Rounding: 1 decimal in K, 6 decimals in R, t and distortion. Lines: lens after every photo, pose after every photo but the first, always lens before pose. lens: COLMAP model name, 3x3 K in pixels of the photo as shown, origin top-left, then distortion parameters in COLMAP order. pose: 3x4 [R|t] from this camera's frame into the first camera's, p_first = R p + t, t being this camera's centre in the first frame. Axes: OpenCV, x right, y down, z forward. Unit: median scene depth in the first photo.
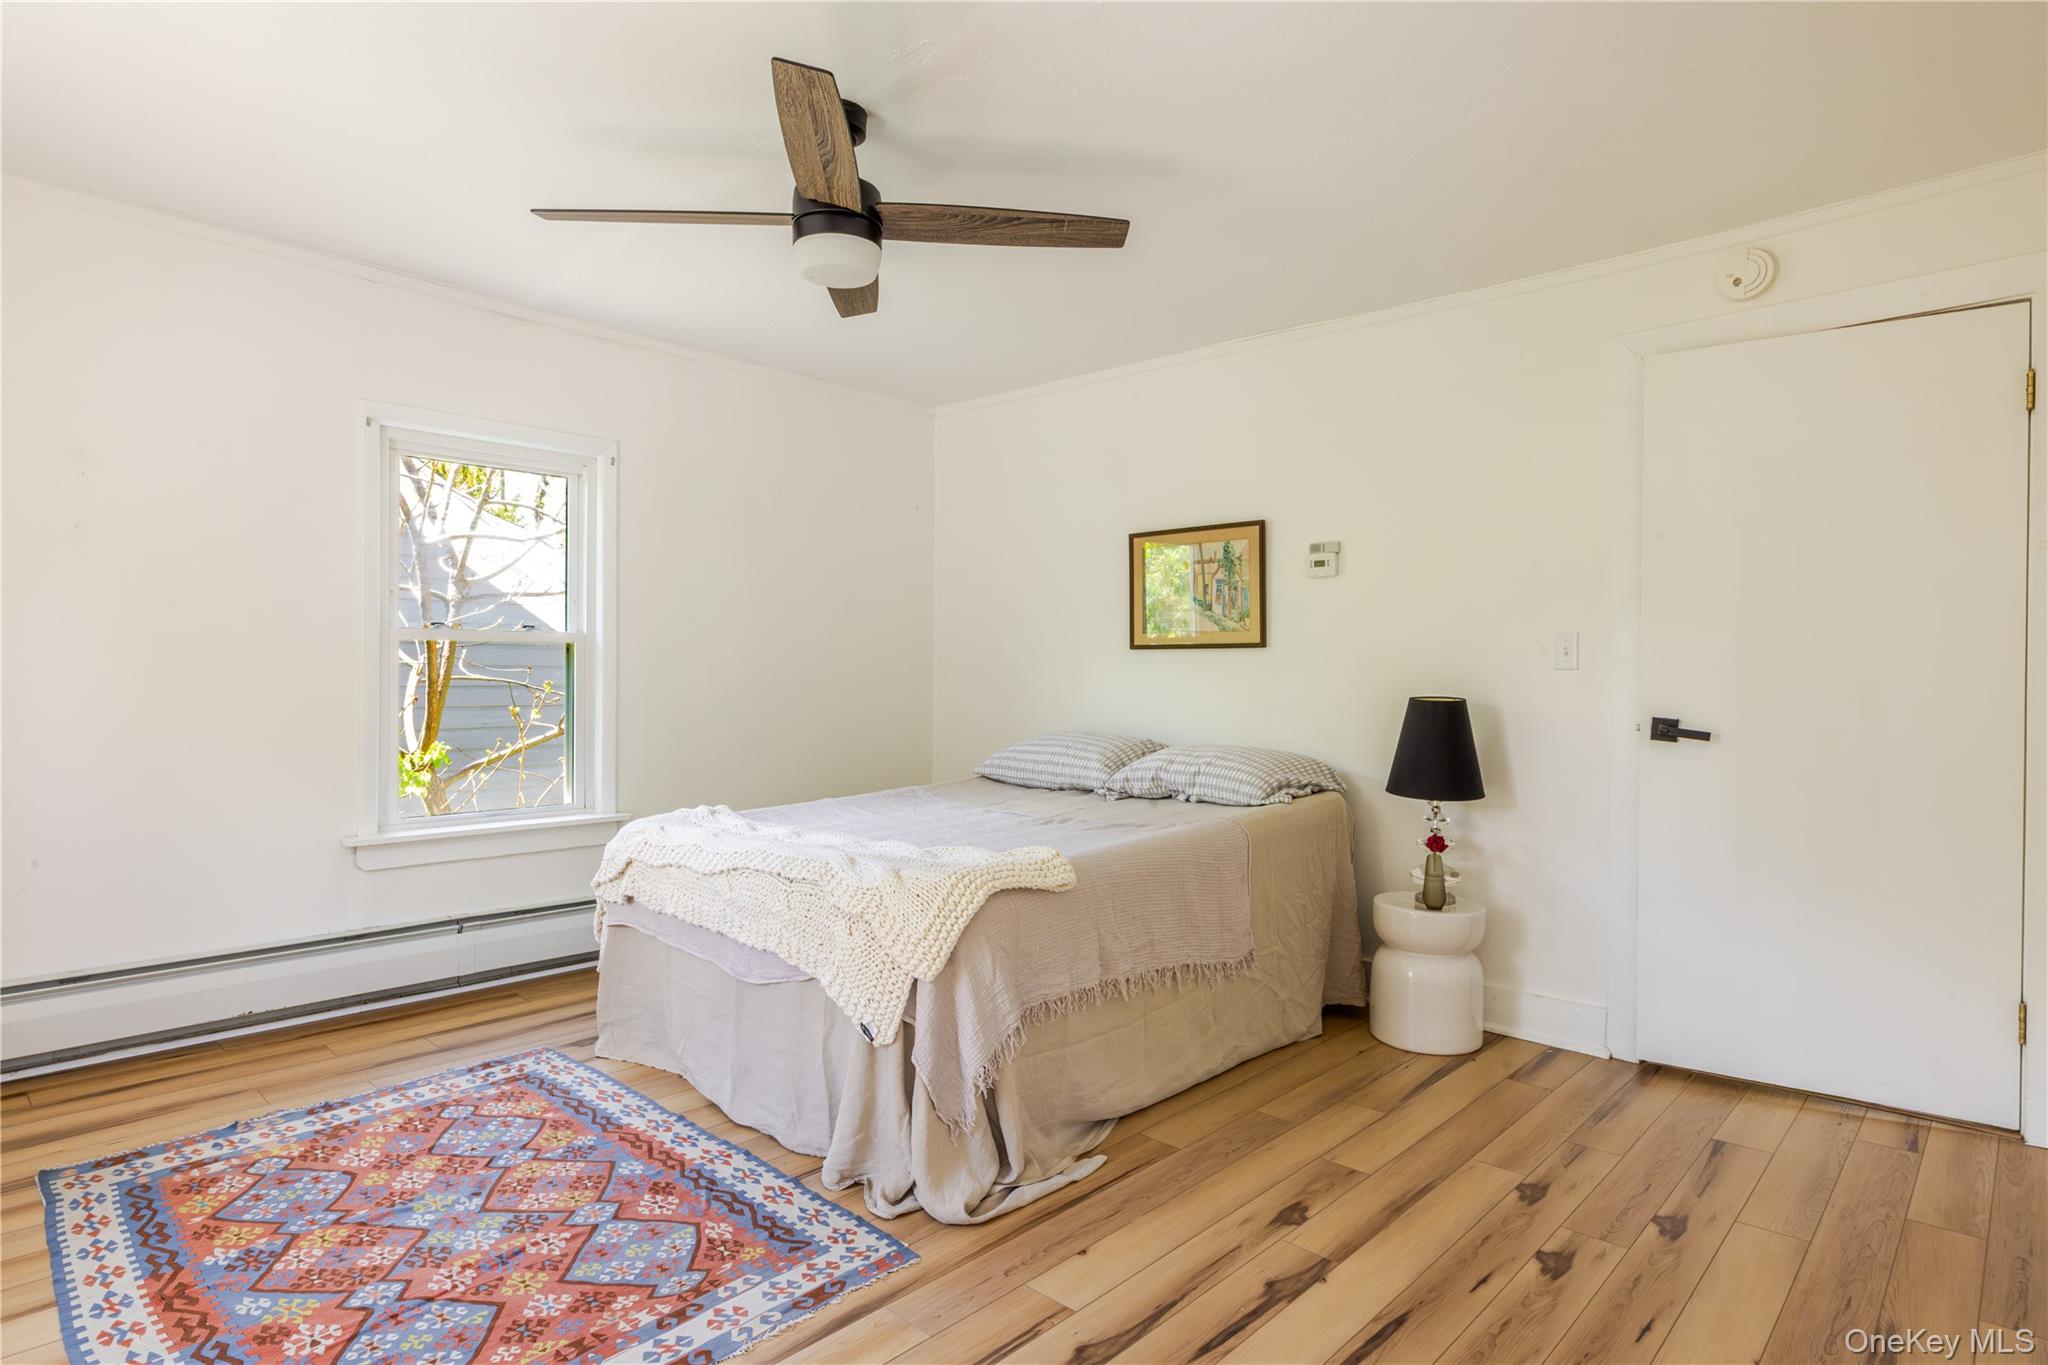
lens RADIAL K [[1095.9, 0, 1024.0], [0, 1095.9, 682.5], [0, 0, 1]] dist [-0.003029, 0.000643]
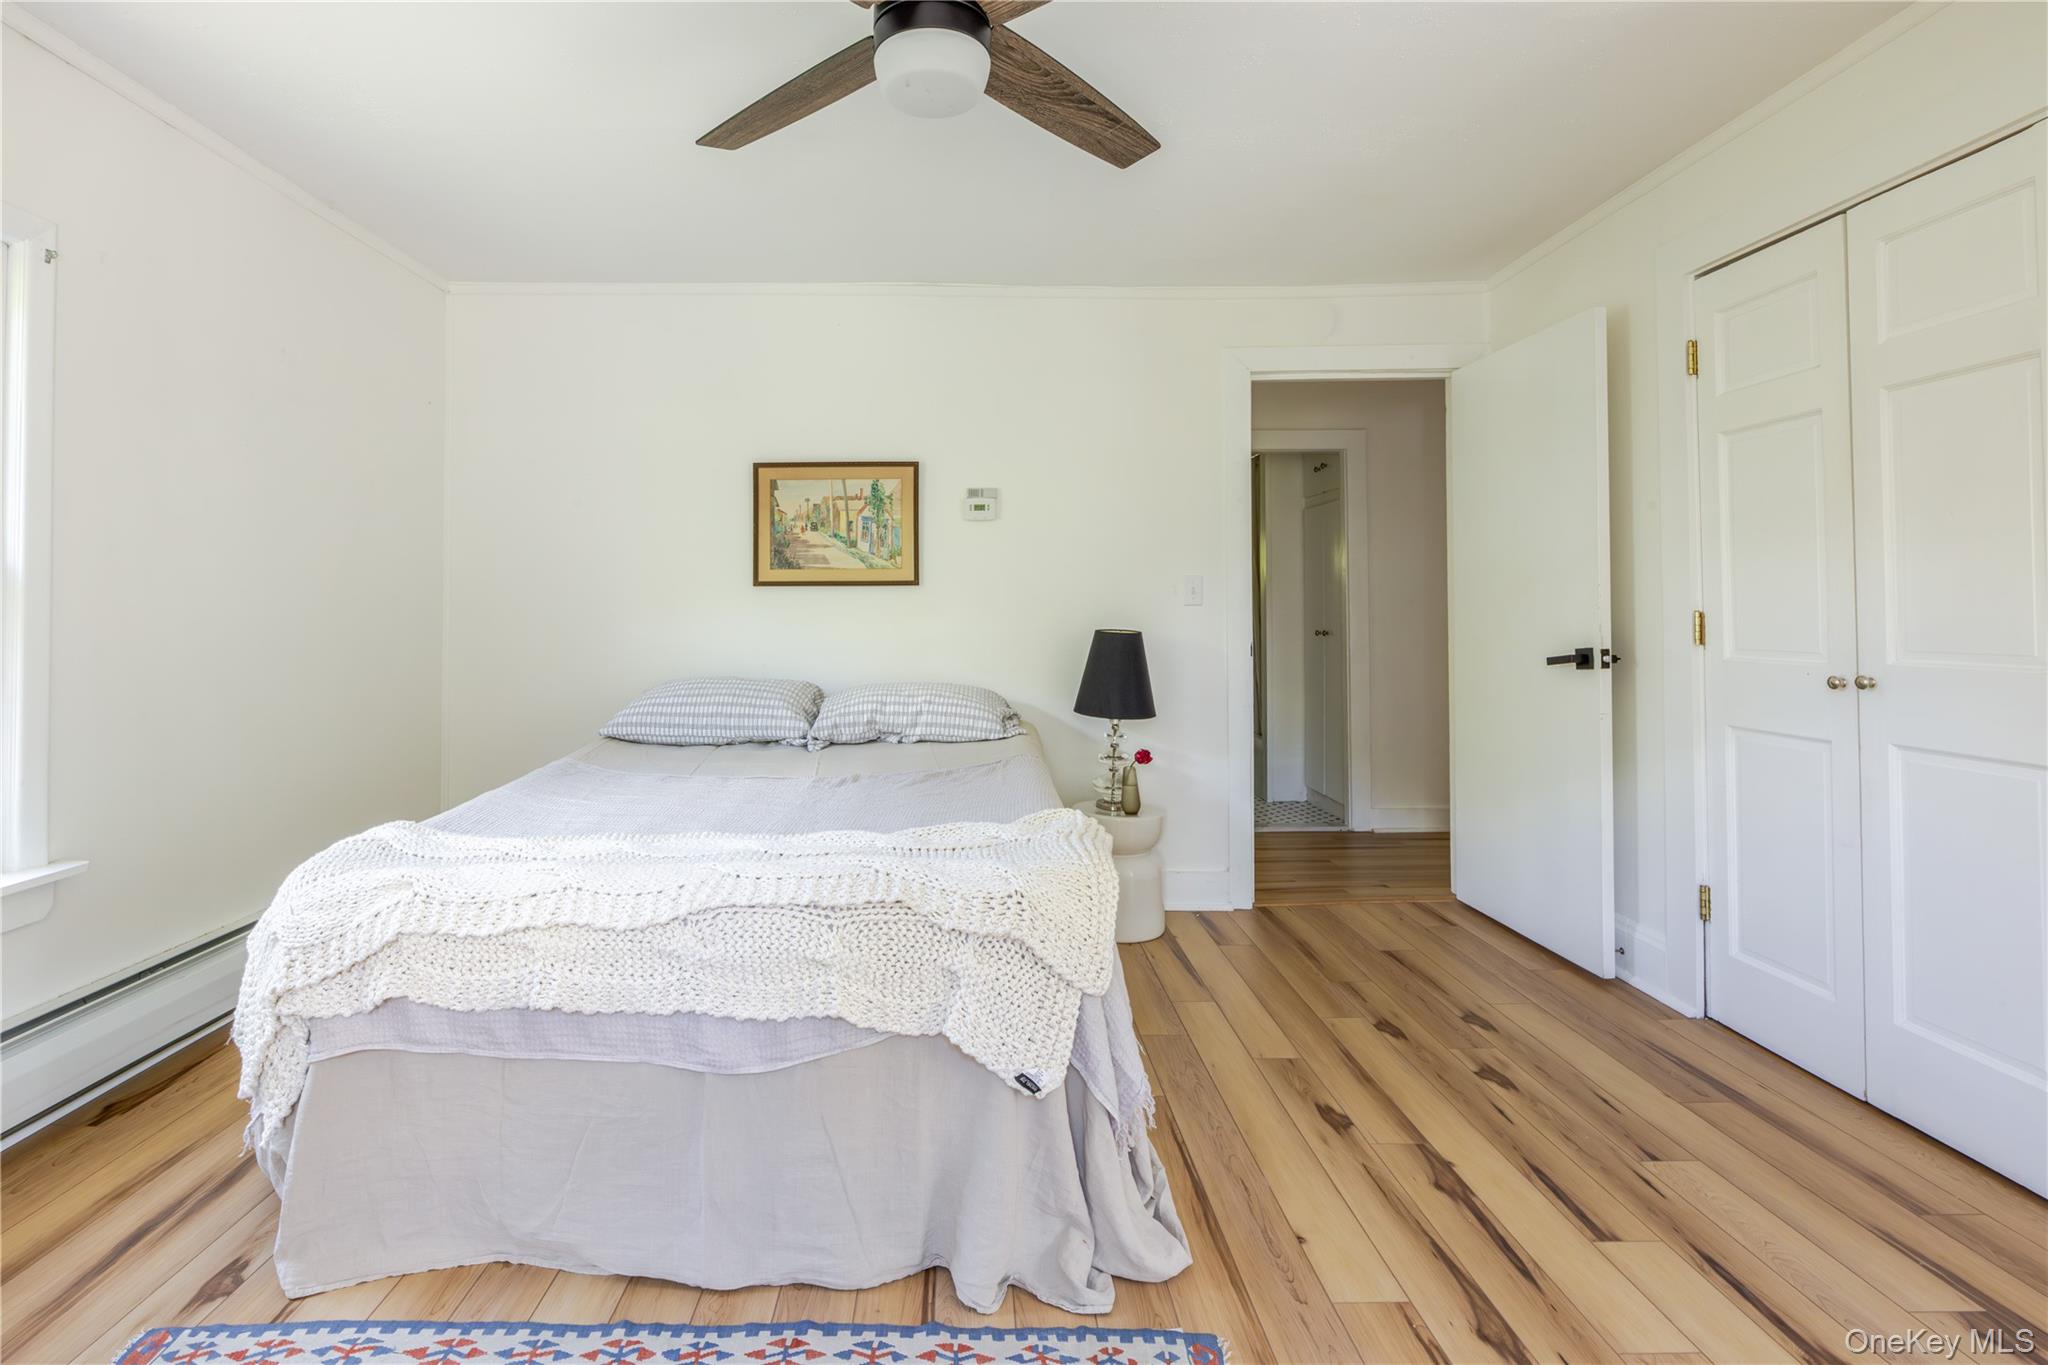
lens RADIAL K [[968.7, 0, 960.1], [0, 968.7, 592.9], [0, 0, 1]] dist [-0.010063, 0.000016]
pose [[0.731715, 0.001088, 0.681610, -0.568744], [0.014222, 0.999757, -0.016864, -0.013565], [-0.681462, 0.022033, 0.731522, 0.468301]]
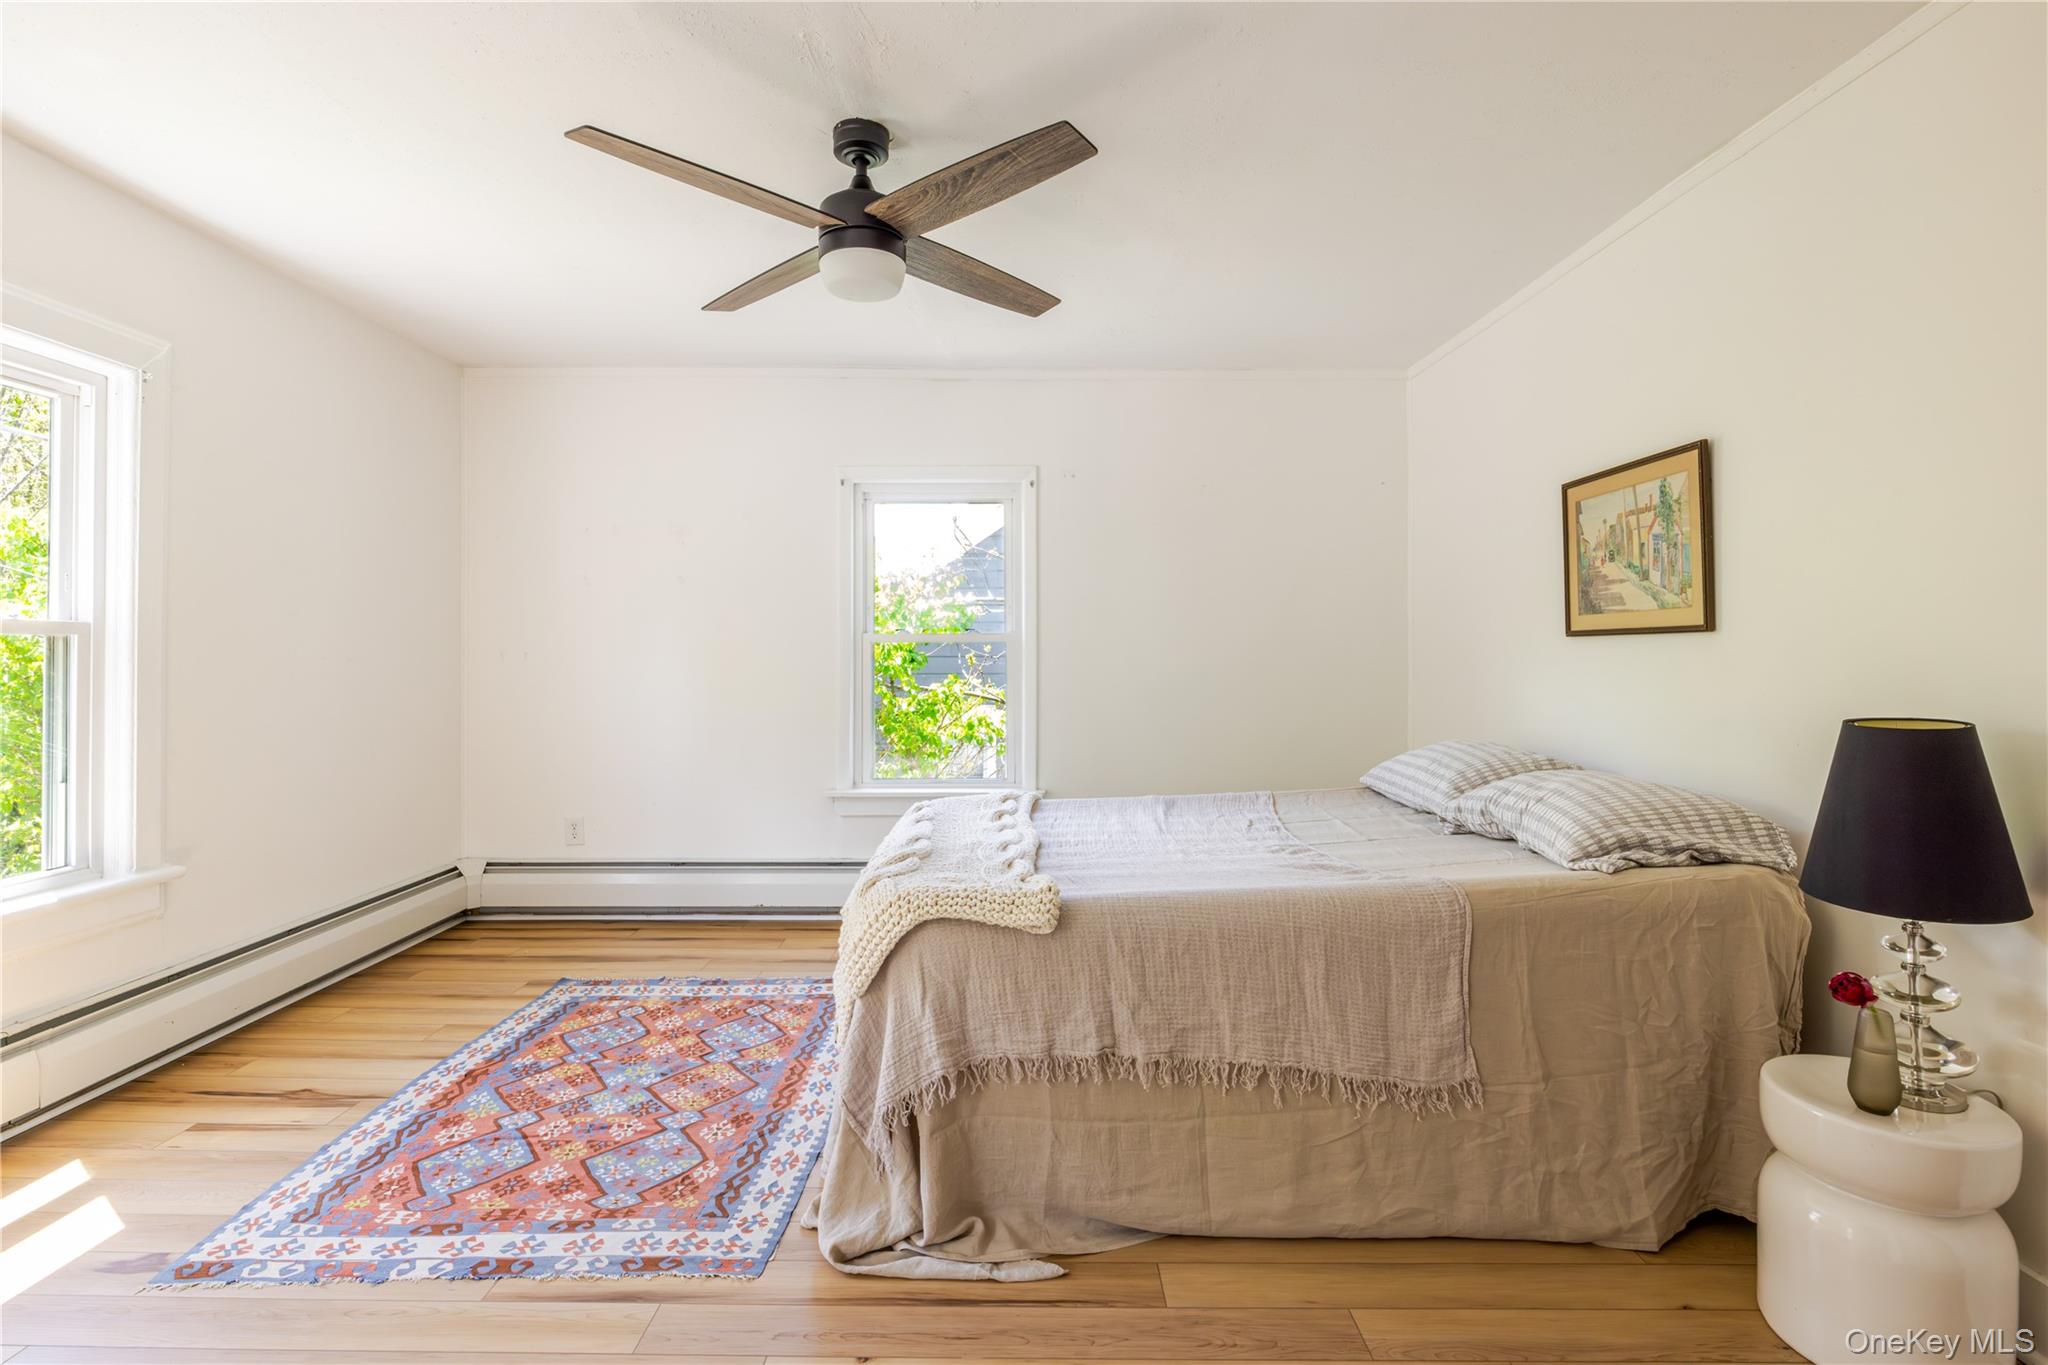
lens RADIAL K [[969.3, 0, 1014.8], [0, 969.3, 654.0], [0, 0, 1]] dist [-0.004687, 0.000083]
pose [[0.680753, -0.007572, -0.732473, 0.550880], [-0.000729, 0.999939, -0.011014, -0.018030], [0.732512, 0.008032, 0.680707, 0.451984]]
